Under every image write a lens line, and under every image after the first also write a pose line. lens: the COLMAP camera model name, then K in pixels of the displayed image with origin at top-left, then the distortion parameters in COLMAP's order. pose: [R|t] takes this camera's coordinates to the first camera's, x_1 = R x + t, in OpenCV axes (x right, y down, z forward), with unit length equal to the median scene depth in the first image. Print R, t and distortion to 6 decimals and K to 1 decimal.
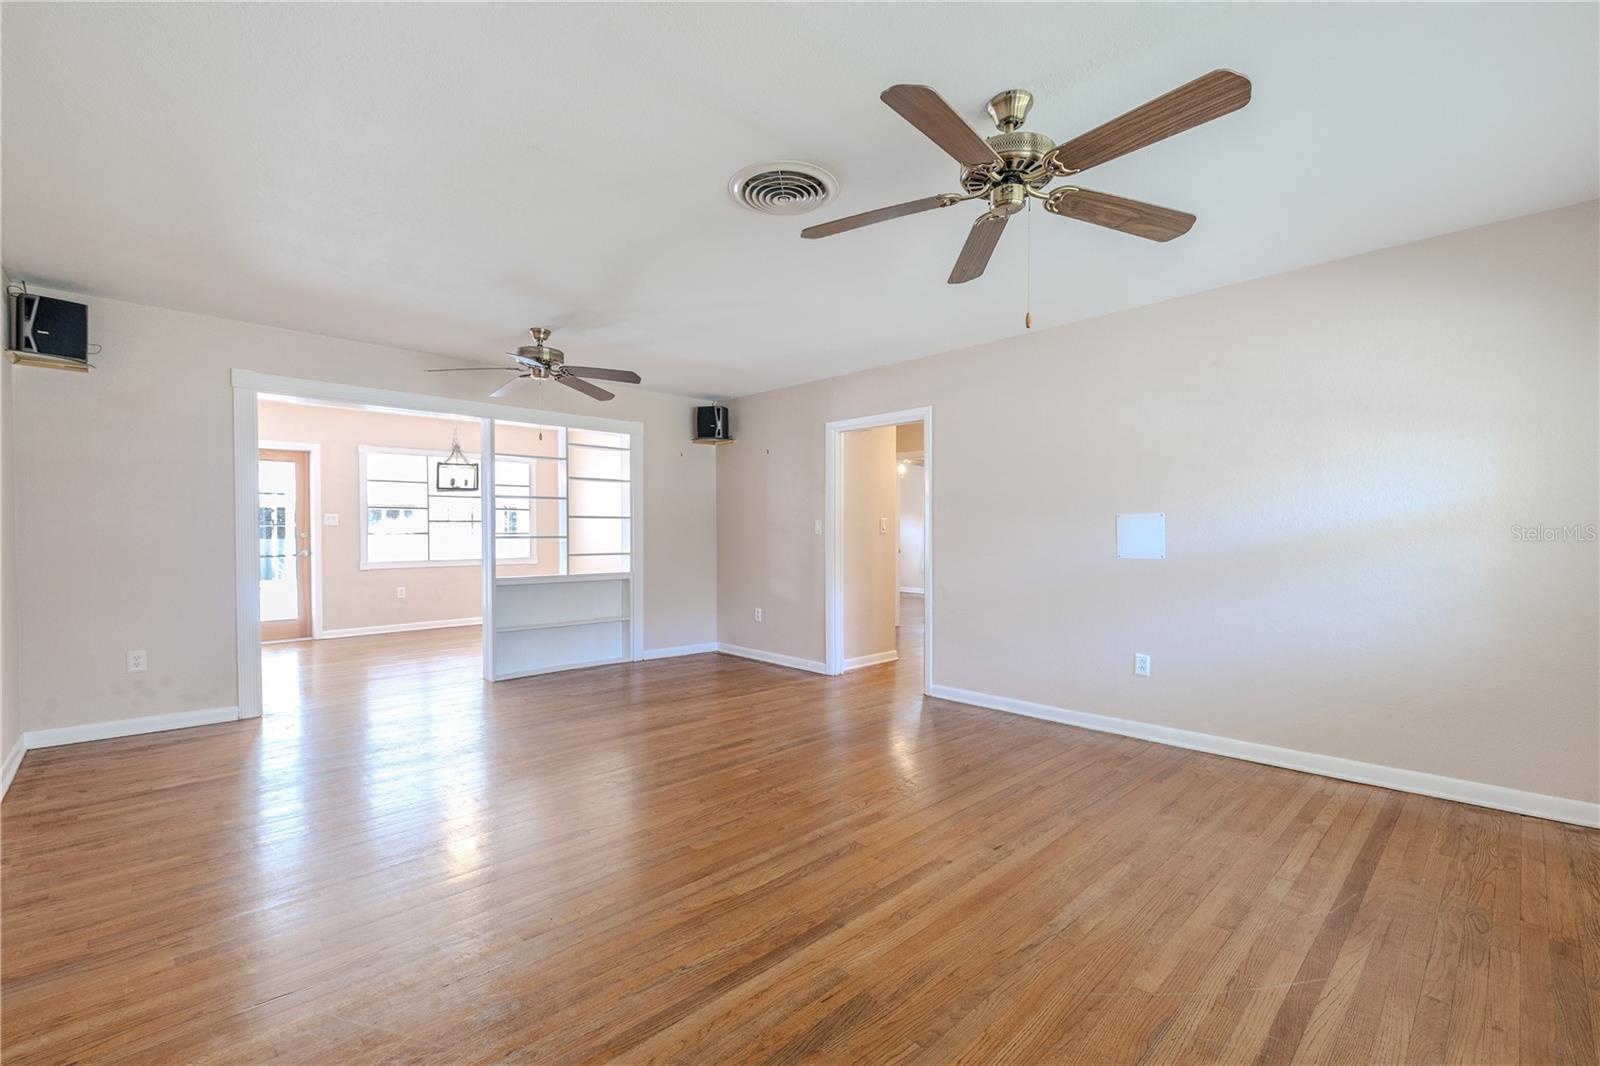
lens RADIAL K [[699.4, 0, 793.8], [0, 699.4, 542.1], [0, 0, 1]] dist [0.000181, -0.000164]
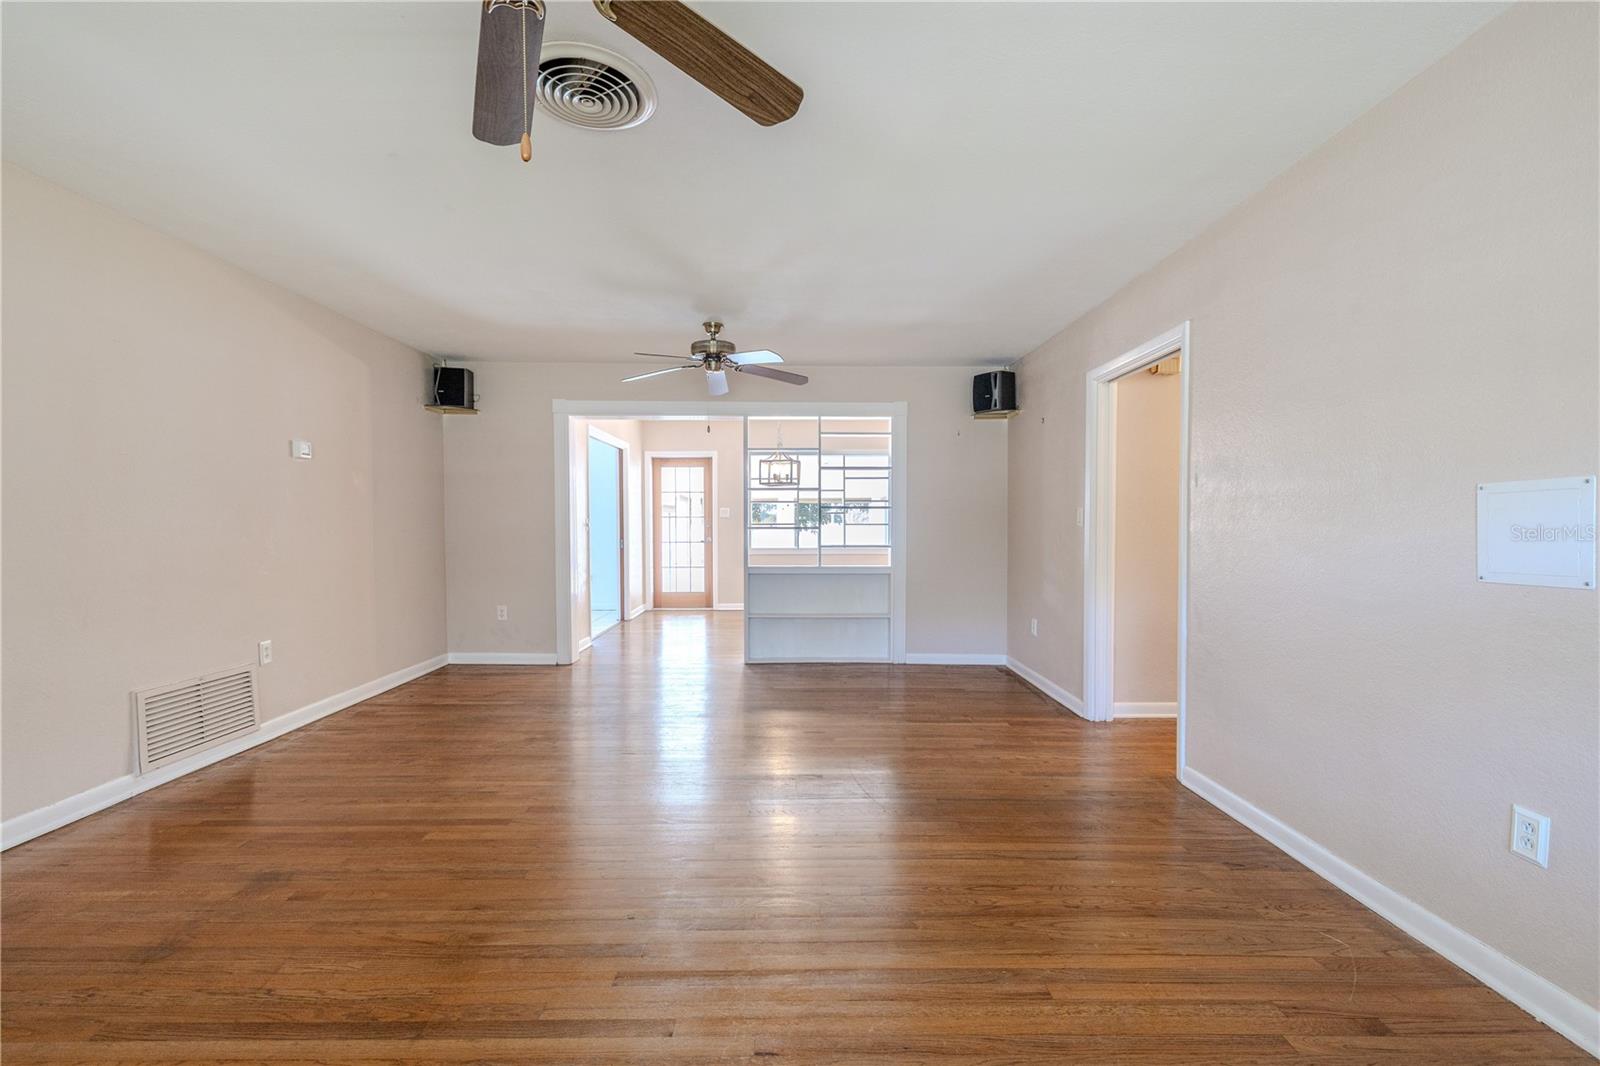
lens RADIAL K [[691.5, 0, 797.1], [0, 691.5, 541.5], [0, 0, 1]] dist [0.001749, 0.000127]
pose [[0.726658, 0.018882, -0.686740, 0.339368], [-0.010110, 0.999808, 0.016792, -0.004510], [0.686925, -0.005259, 0.726709, 0.284195]]
